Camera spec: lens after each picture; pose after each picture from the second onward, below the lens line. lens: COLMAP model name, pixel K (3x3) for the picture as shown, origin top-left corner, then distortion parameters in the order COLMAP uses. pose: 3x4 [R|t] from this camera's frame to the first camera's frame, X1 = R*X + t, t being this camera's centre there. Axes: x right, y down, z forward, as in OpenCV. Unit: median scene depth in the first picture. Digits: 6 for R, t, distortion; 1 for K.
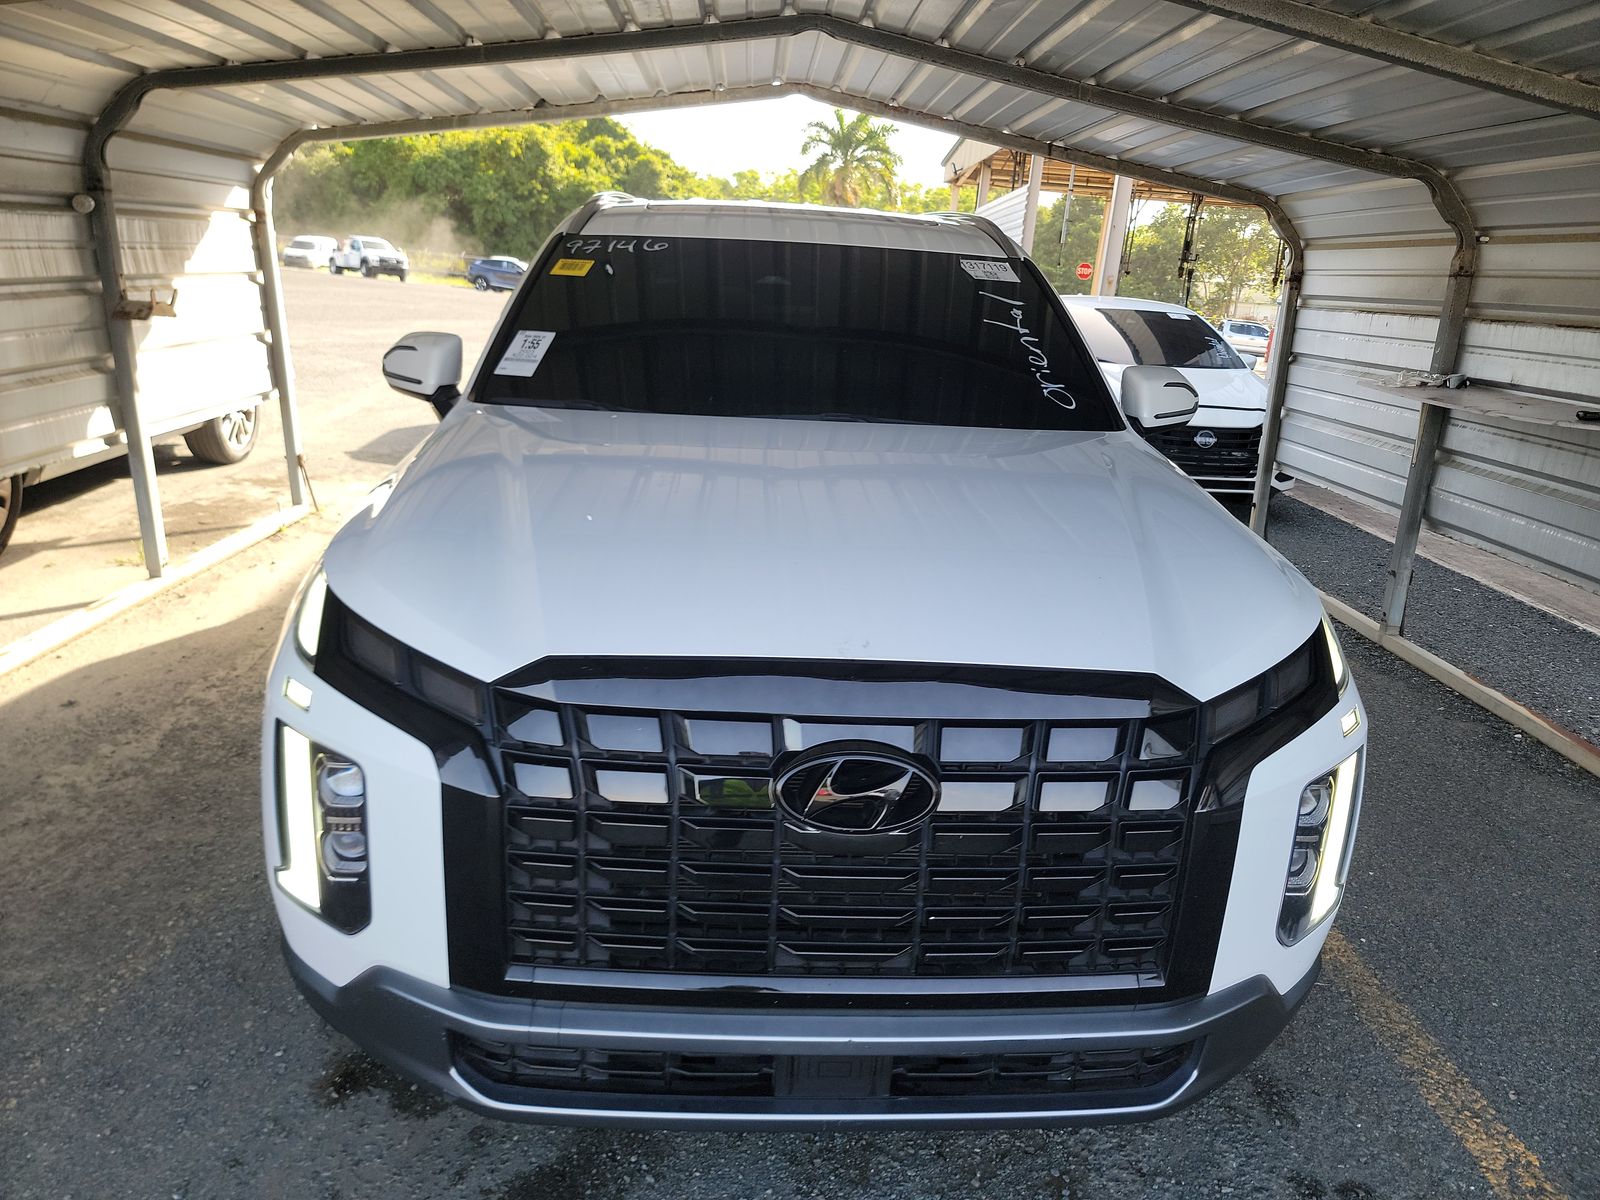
lens RADIAL K [[1112.8, 0, 800.0], [0, 1112.8, 600.0], [0, 0, 1]] dist [0.053357, -0.005015]
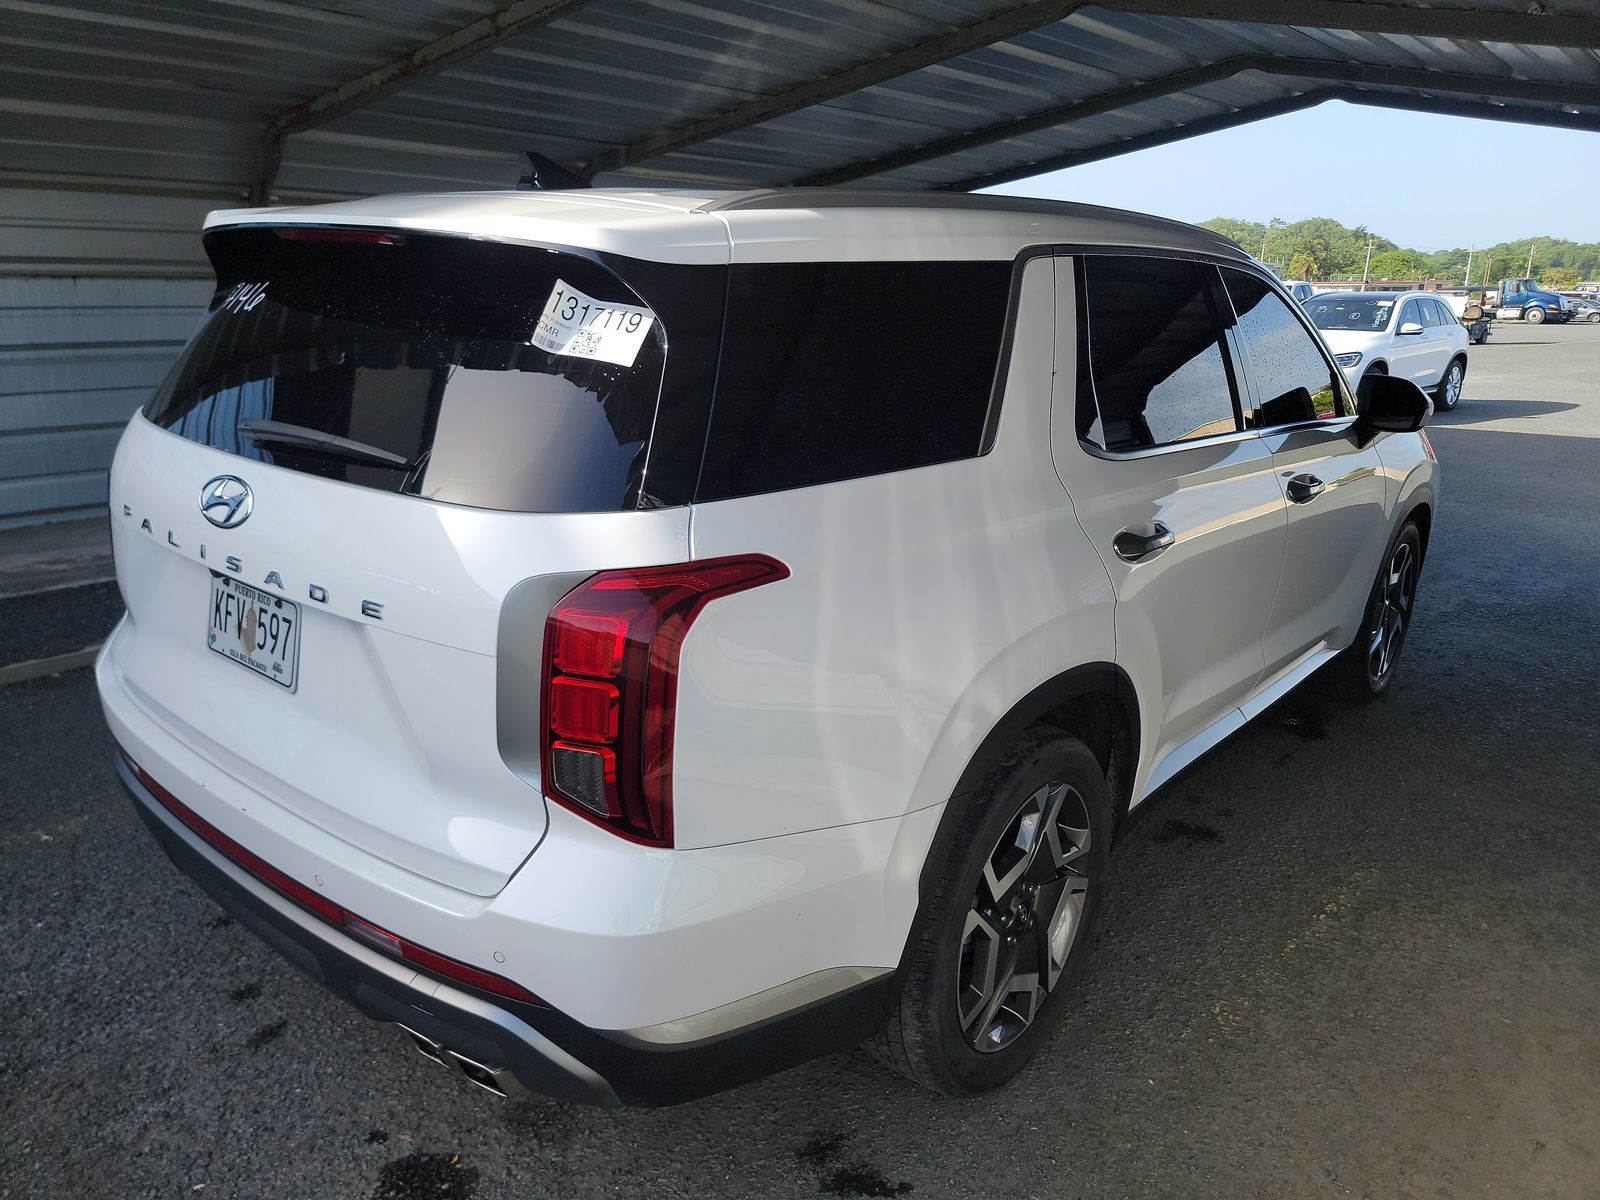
lens RADIAL K [[1112.8, 0, 800.0], [0, 1112.8, 600.0], [0, 0, 1]] dist [0.053357, -0.005015]
pose [[-0.728545, -0.264629, 0.631818, -0.448752], [0.129572, 0.852475, 0.506456, -0.461425], [-0.672632, 0.450842, -0.586778, 1.433102]]
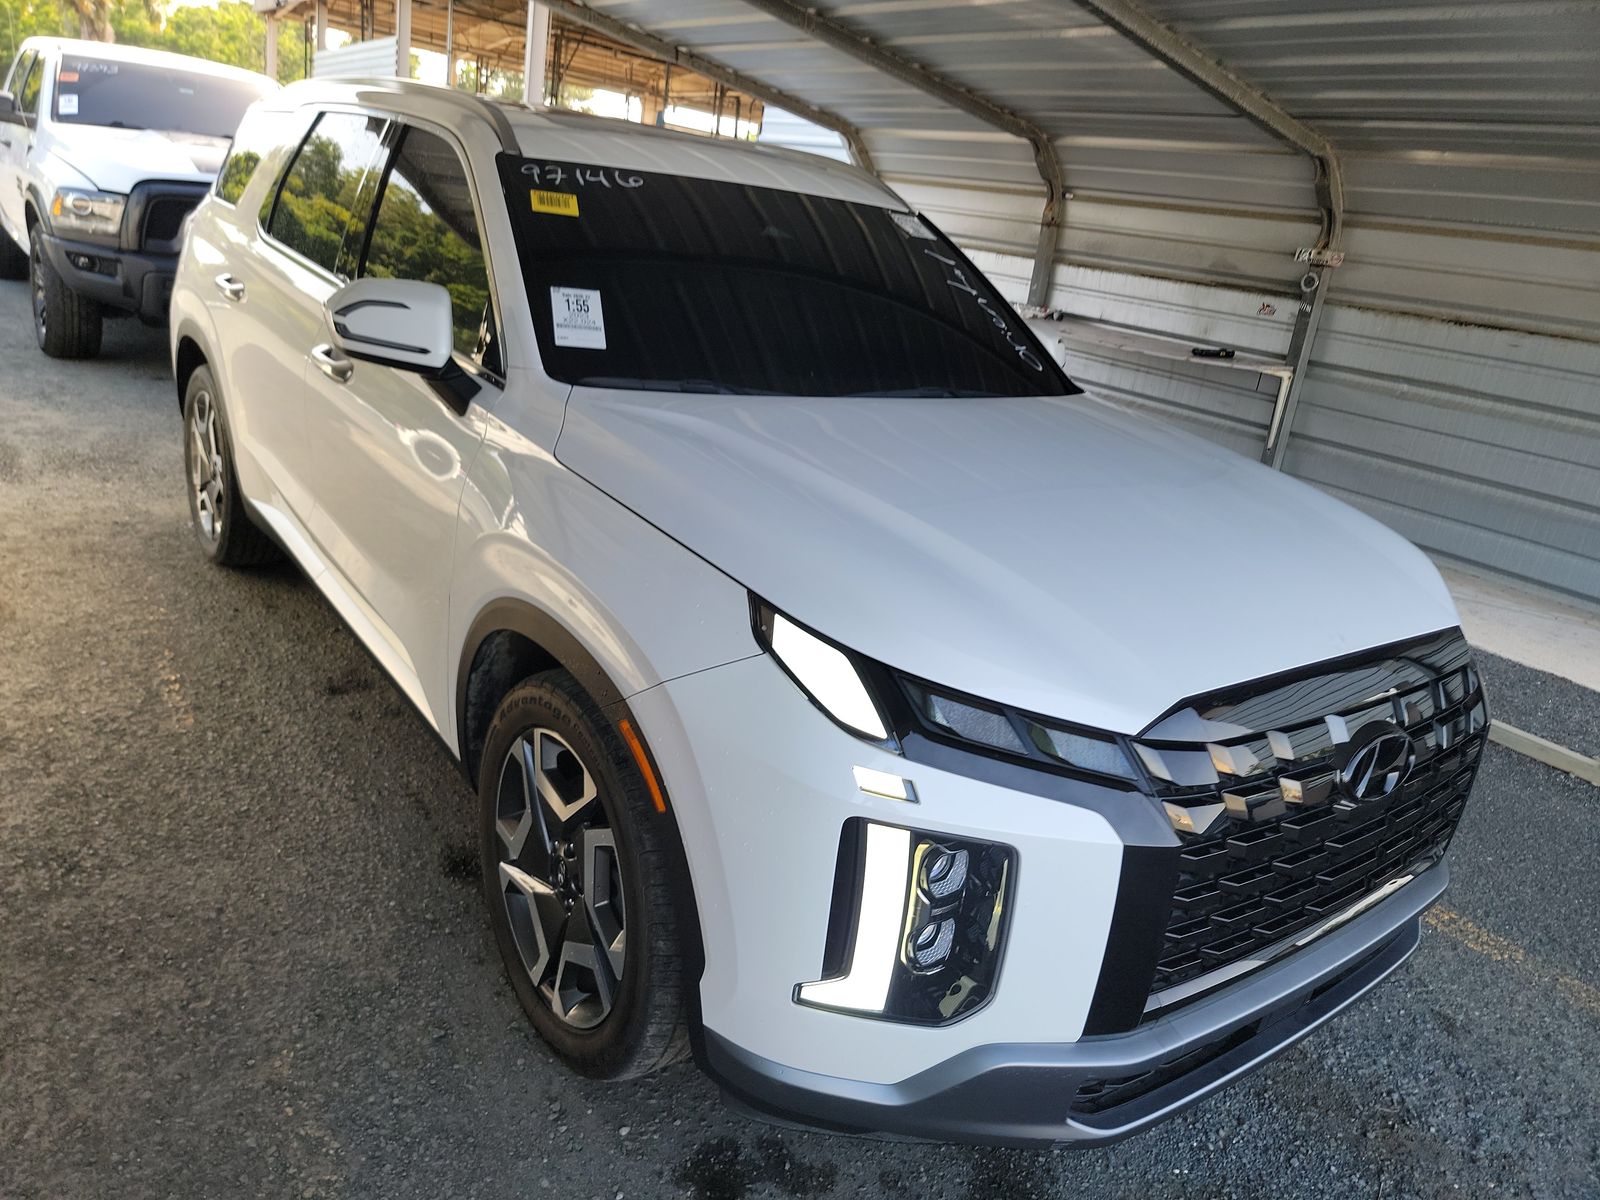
lens RADIAL K [[1112.8, 0, 800.0], [0, 1112.8, 600.0], [0, 0, 1]] dist [0.053357, -0.005015]
pose [[0.833147, -0.133143, 0.536786, -0.356896], [0.074903, 0.988811, 0.129004, -0.065941], [-0.547956, -0.067272, 0.833798, 0.122836]]
